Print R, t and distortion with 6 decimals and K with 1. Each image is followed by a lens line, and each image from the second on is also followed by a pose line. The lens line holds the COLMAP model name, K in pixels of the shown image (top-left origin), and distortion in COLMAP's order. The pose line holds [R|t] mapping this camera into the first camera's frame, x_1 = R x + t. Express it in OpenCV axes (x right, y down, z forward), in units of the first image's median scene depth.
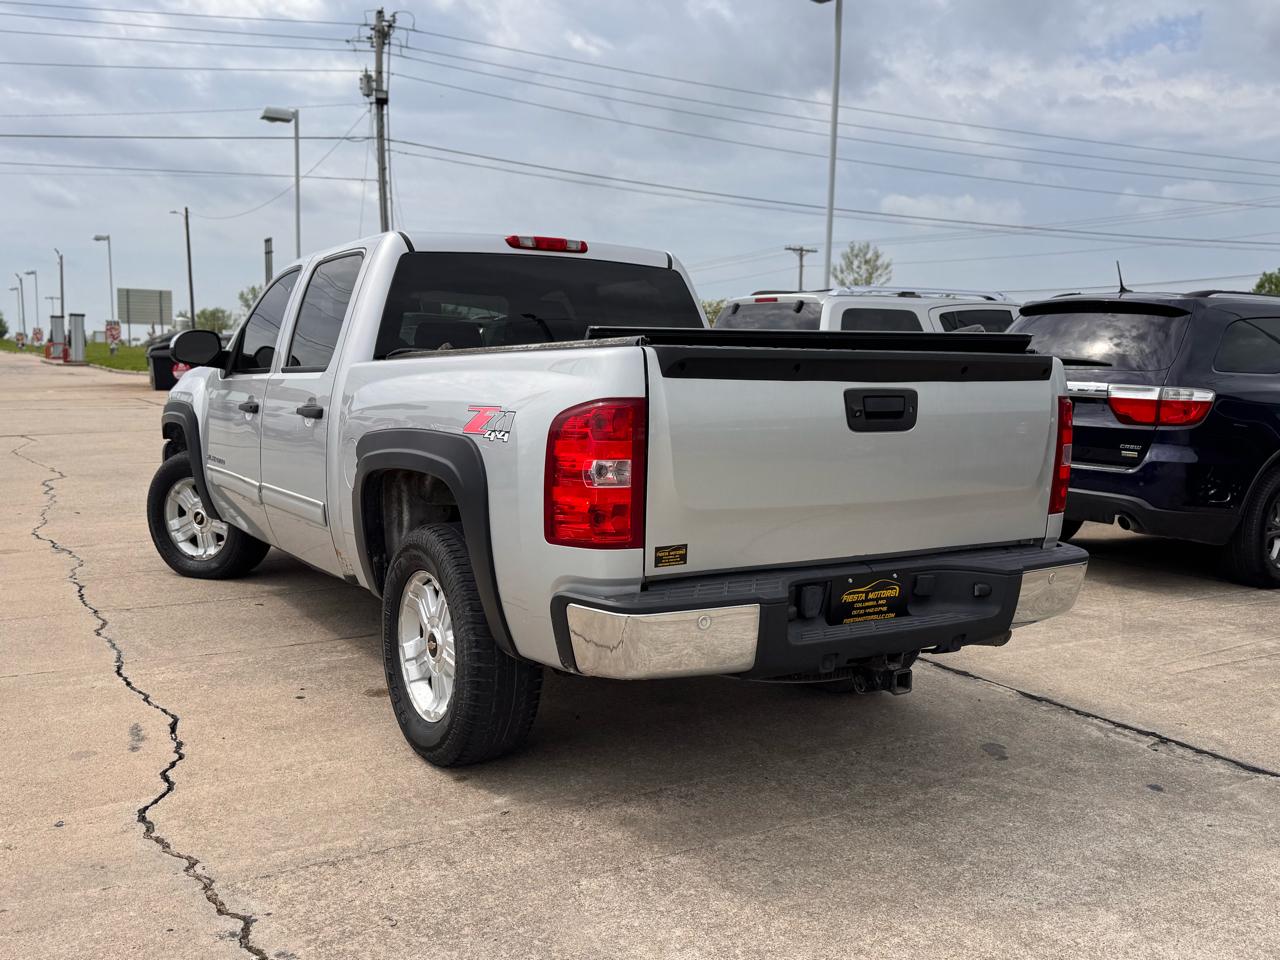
lens RADIAL K [[1132.2, 0, 640.0], [0, 1132.2, 480.0], [0, 0, 1]] dist [0.146290, -0.276292]
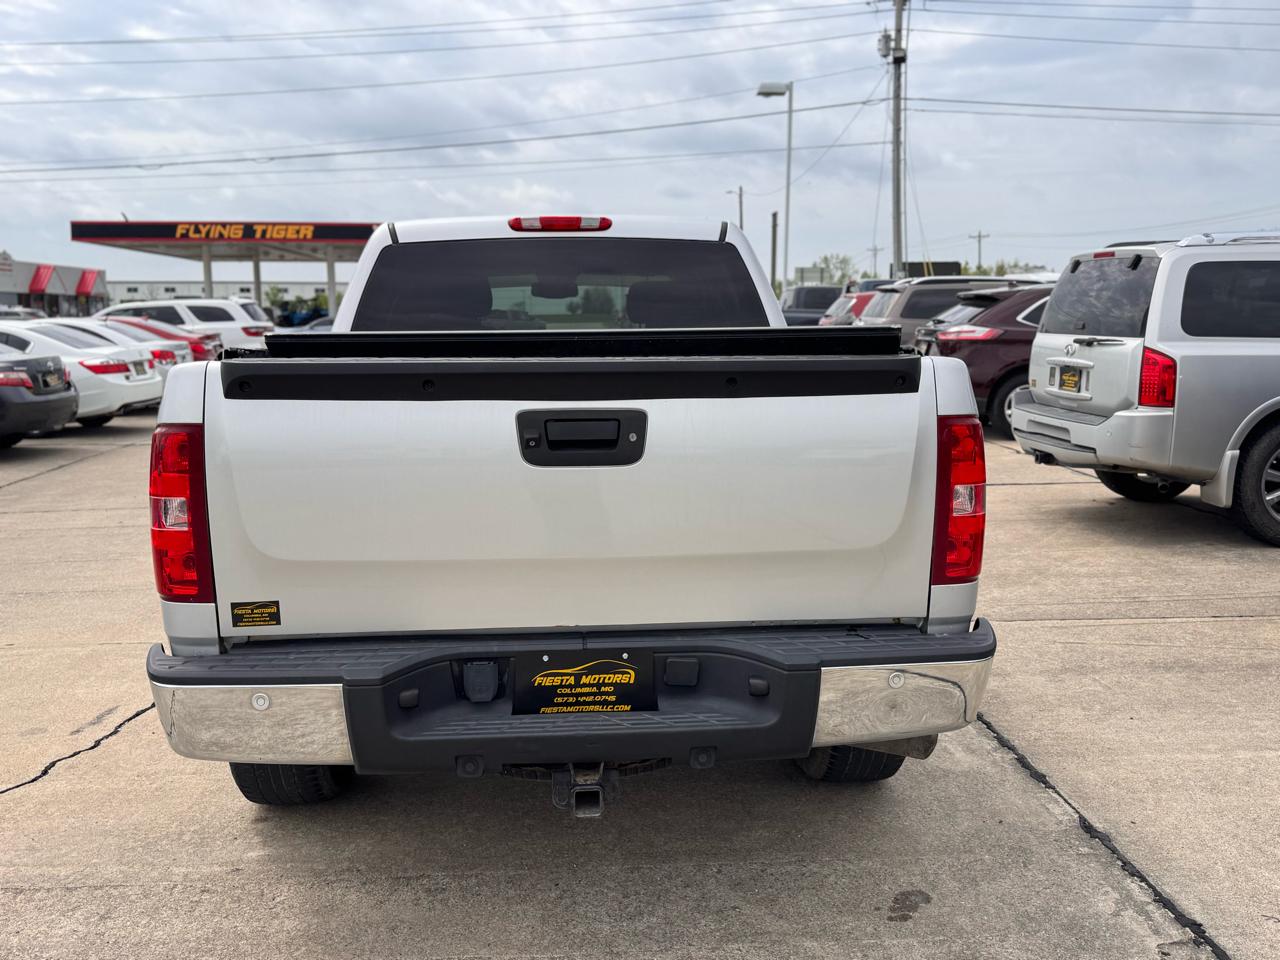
lens RADIAL K [[1132.2, 0, 640.0], [0, 1132.2, 480.0], [0, 0, 1]] dist [0.146290, -0.276292]
pose [[0.881275, 0.040117, -0.470898, 0.578484], [-0.025541, 0.998977, 0.037307, -0.060116], [0.471913, -0.020851, 0.881398, 0.346107]]
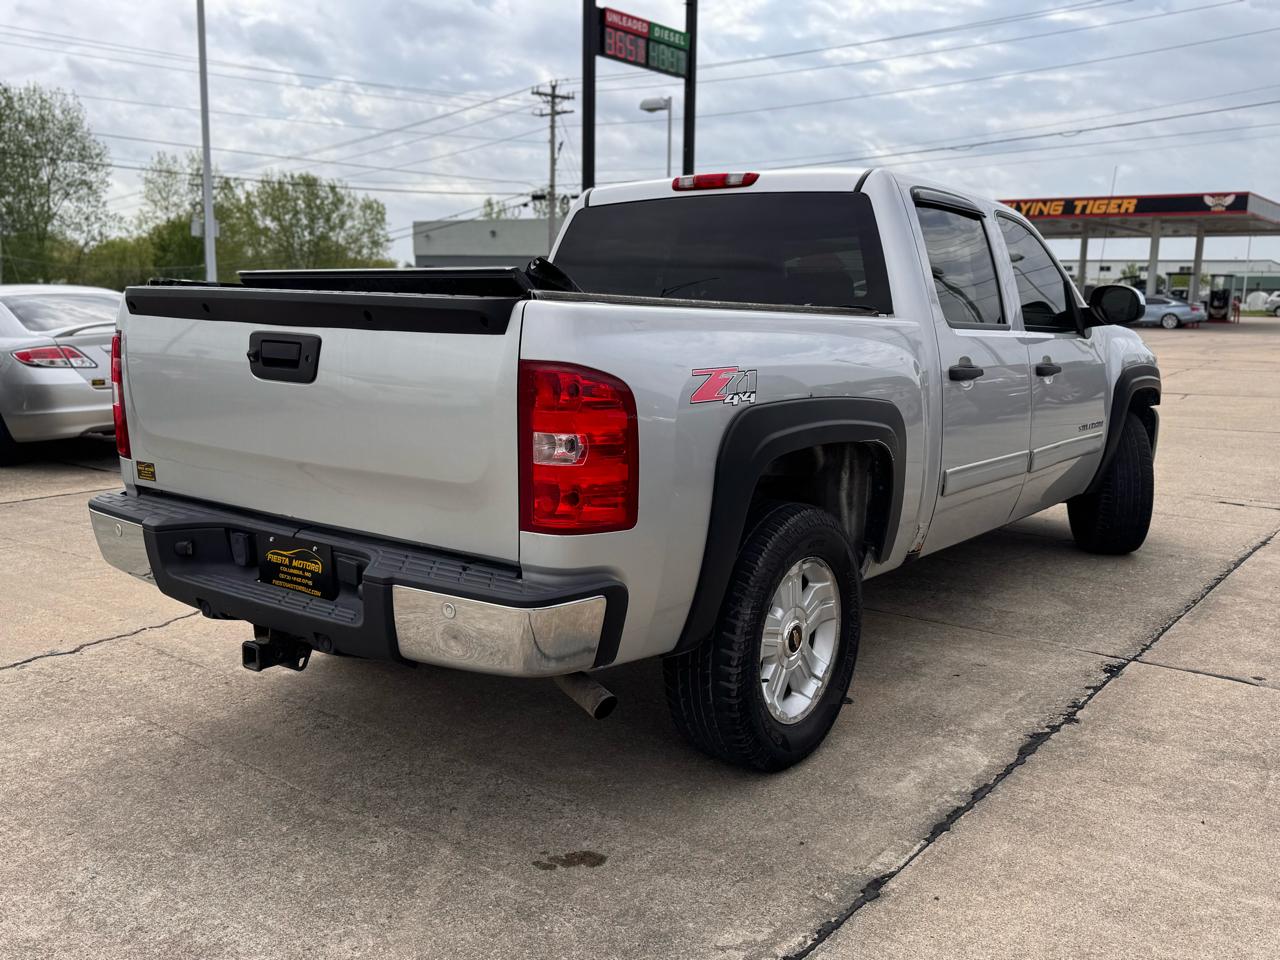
lens RADIAL K [[1132.2, 0, 640.0], [0, 1132.2, 480.0], [0, 0, 1]] dist [0.146290, -0.276292]
pose [[0.354515, 0.136512, -0.925032, 1.115449], [-0.108723, 0.988593, 0.104224, -0.086911], [0.928708, 0.063623, 0.365313, 0.905292]]
